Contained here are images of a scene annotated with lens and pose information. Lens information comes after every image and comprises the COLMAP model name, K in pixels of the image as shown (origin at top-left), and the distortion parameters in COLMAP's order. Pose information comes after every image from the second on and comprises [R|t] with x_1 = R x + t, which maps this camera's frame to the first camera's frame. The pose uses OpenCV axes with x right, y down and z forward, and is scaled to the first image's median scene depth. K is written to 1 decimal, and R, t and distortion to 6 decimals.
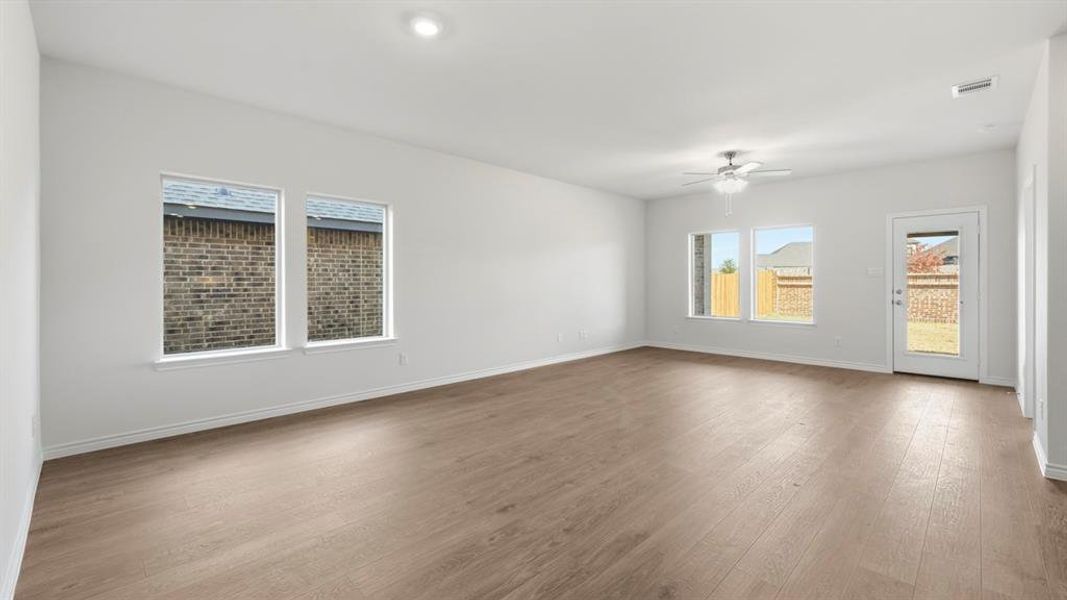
lens RADIAL K [[442.6, 0, 544.8], [0, 442.6, 282.1], [0, 0, 1]] dist [0.000427, 0.000070]
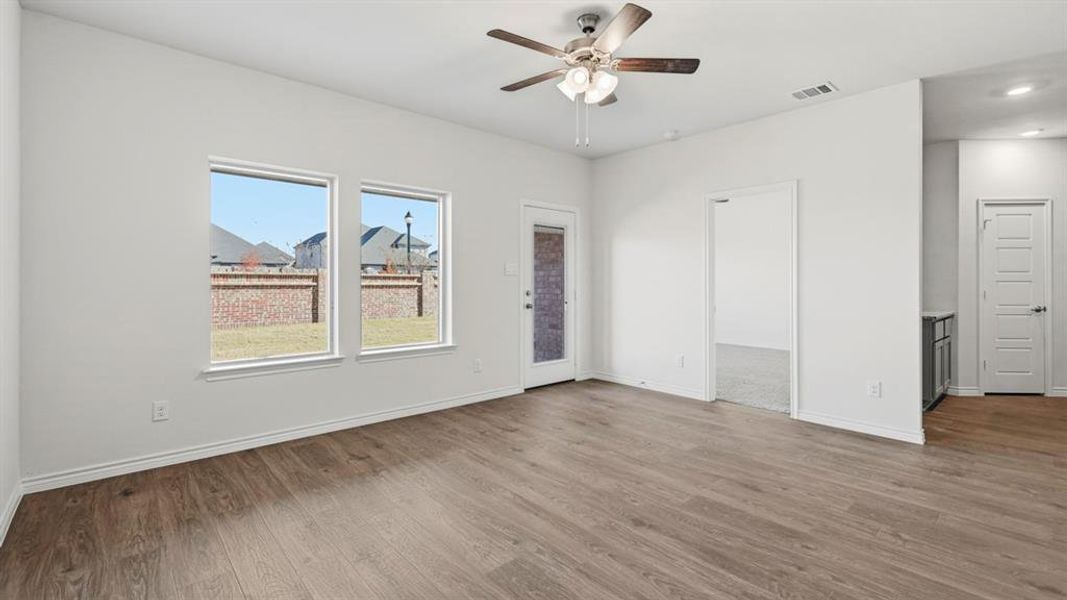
lens RADIAL K [[465.6, 0, 546.9], [0, 465.6, 283.4], [0, 0, 1]] dist [0.000019, -0.000017]
pose [[0.052409, -0.000925, 0.998625, -0.089272], [-0.002063, 0.999997, 0.001034, 0.001593], [-0.998624, -0.002115, 0.052407, 0.956902]]
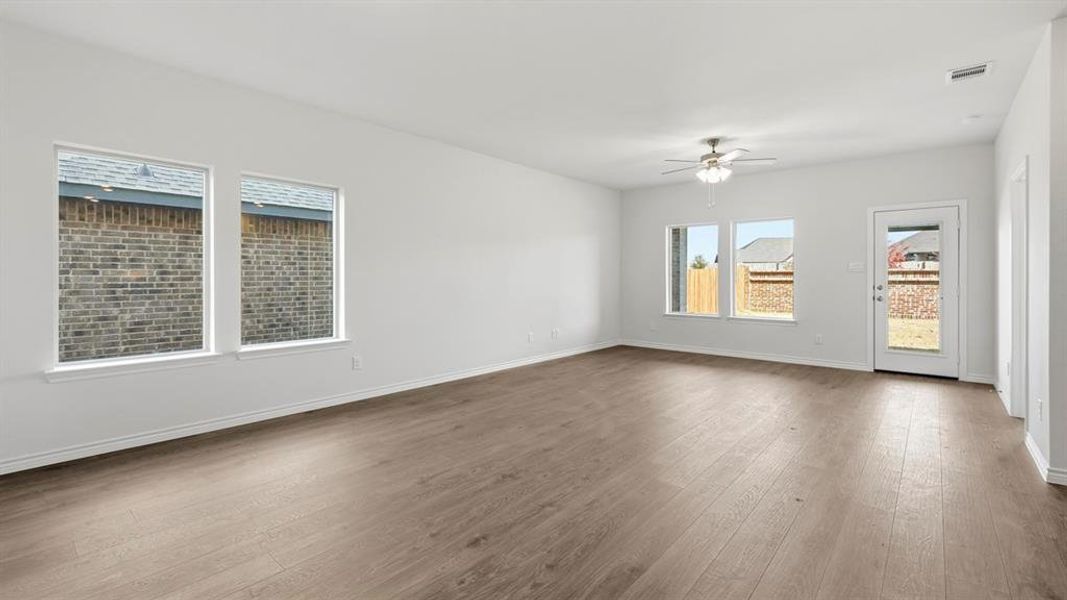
lens RADIAL K [[461.8, 0, 543.3], [0, 461.8, 277.6], [0, 0, 1]] dist [-0.001090, -0.000107]
pose [[0.997428, 0.002027, 0.071653, -0.010790], [-0.002050, 0.999998, 0.000239, 0.001359], [-0.071653, -0.000385, 0.997430, 0.043765]]
